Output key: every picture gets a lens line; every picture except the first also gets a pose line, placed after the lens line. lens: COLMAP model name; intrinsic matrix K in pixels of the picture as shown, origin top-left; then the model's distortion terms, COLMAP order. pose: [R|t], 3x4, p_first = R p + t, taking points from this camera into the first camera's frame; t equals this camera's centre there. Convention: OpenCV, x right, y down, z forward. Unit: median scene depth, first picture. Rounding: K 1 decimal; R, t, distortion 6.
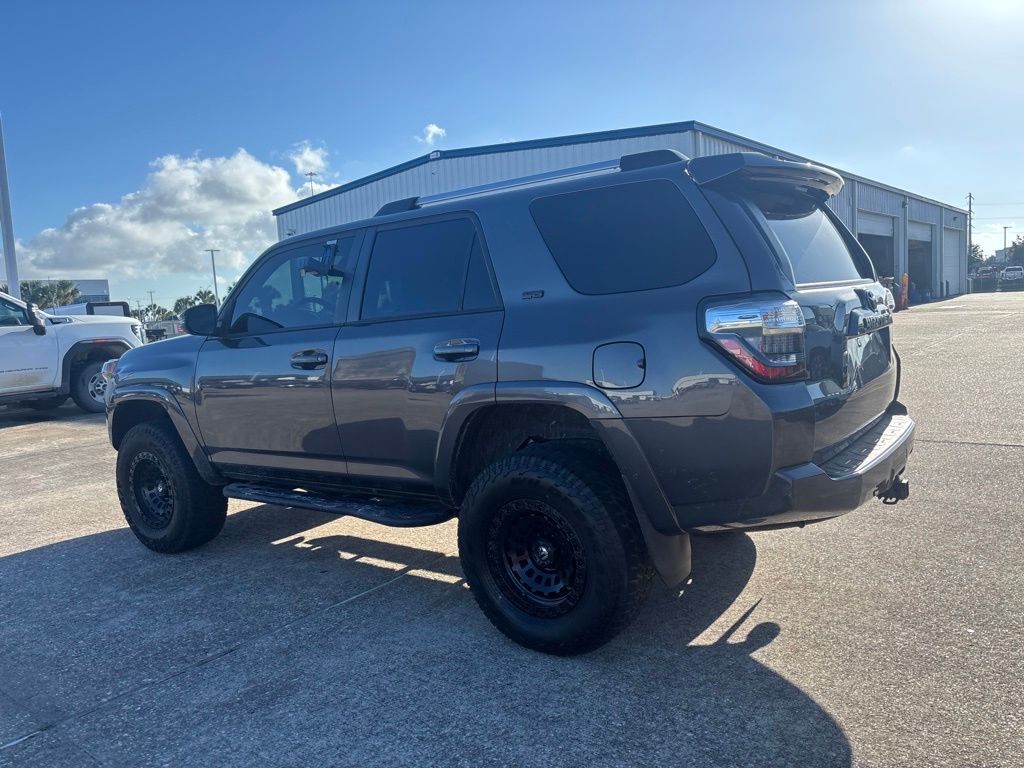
lens RADIAL K [[775.4, 0, 515.3], [0, 775.4, 389.1], [0, 0, 1]] dist [0.022106, -0.001035]
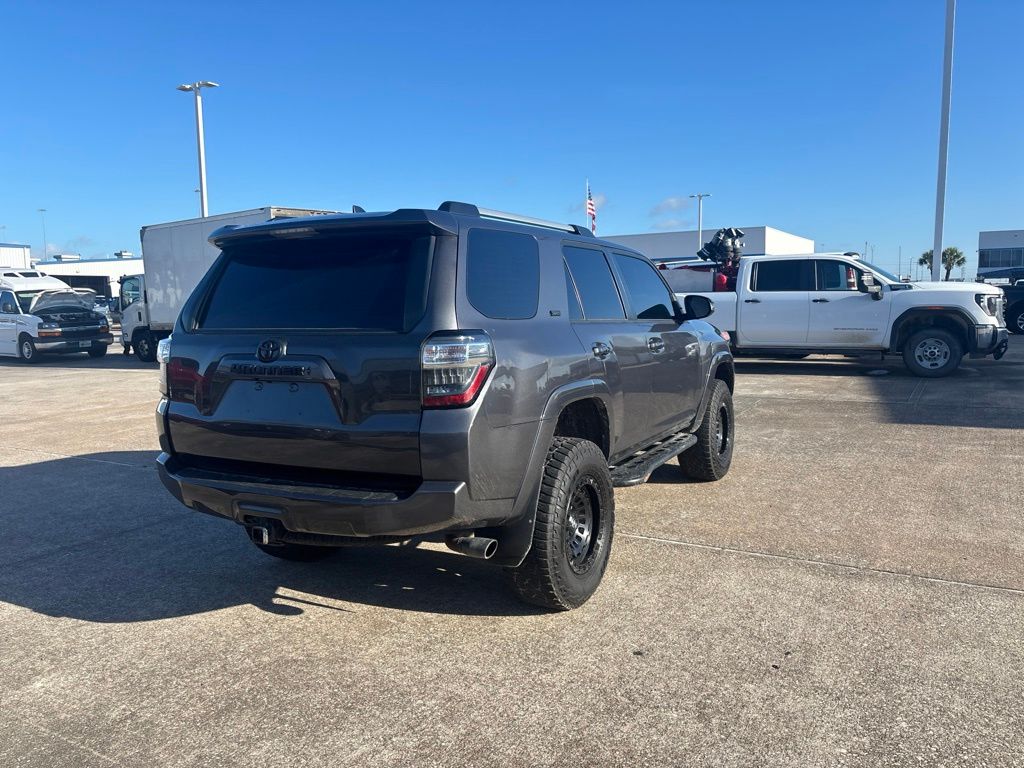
lens RADIAL K [[769.7, 0, 515.2], [0, 769.7, 417.0], [0, 0, 1]] dist [0.019674, -0.003653]
pose [[0.136824, 0.208314, -0.968444, 1.258168], [-0.097560, 0.975720, 0.196095, -0.213291], [0.985780, 0.067651, 0.153825, 0.986813]]
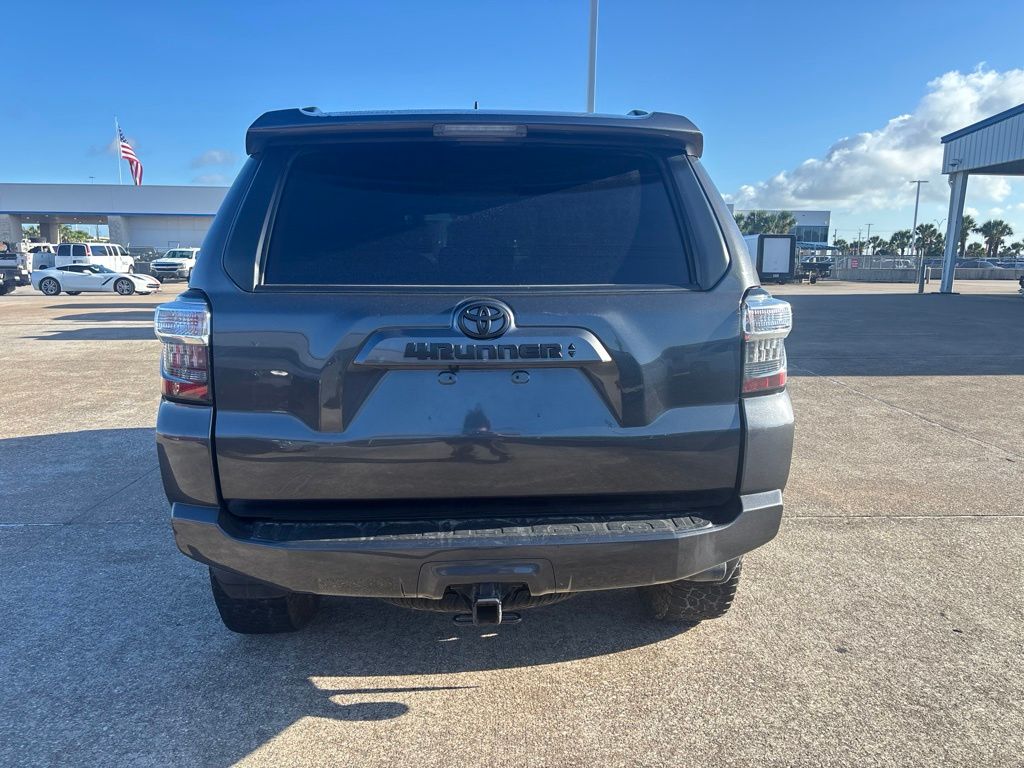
lens RADIAL K [[769.7, 0, 515.2], [0, 769.7, 417.0], [0, 0, 1]] dist [0.019674, -0.003653]
pose [[0.636695, 0.219015, -0.739359, 0.802689], [-0.127721, 0.975526, 0.178987, -0.124137], [0.760465, -0.019528, 0.649085, 0.513720]]
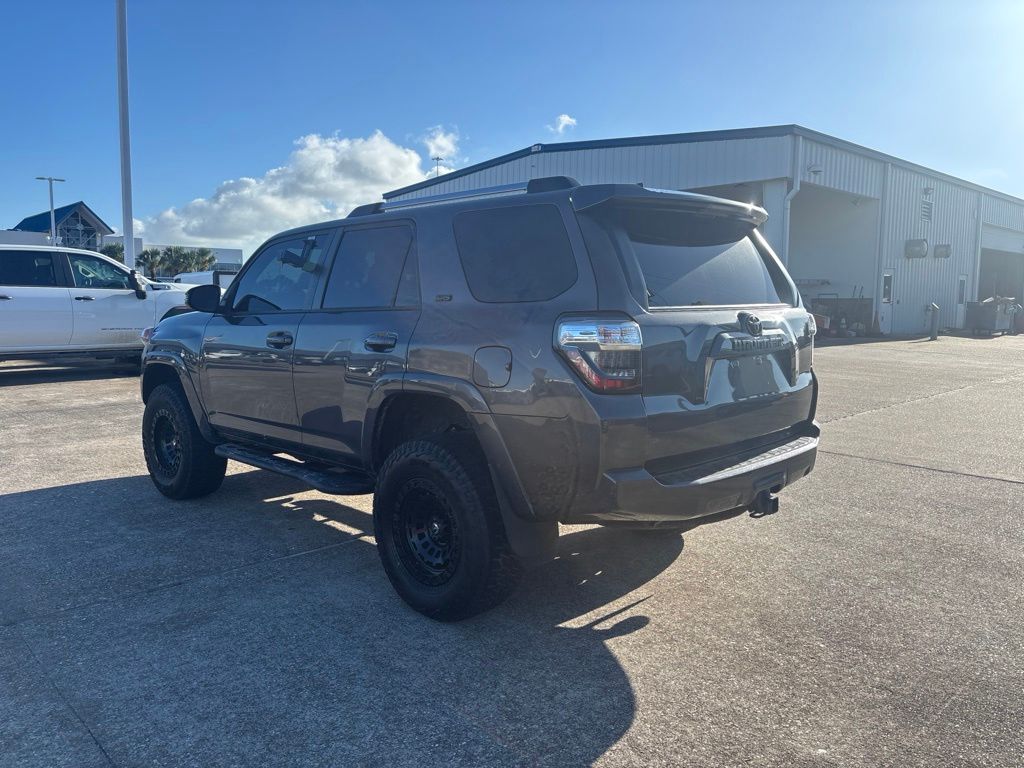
lens RADIAL K [[777.6, 0, 515.9], [0, 777.6, 373.6], [0, 0, 1]] dist [0.021179, 0.002776]
pose [[0.986997, 0.081683, -0.138439, 0.242765], [-0.082691, 0.996574, -0.001537, -0.016103], [0.137839, 0.012965, 0.990370, -0.084568]]
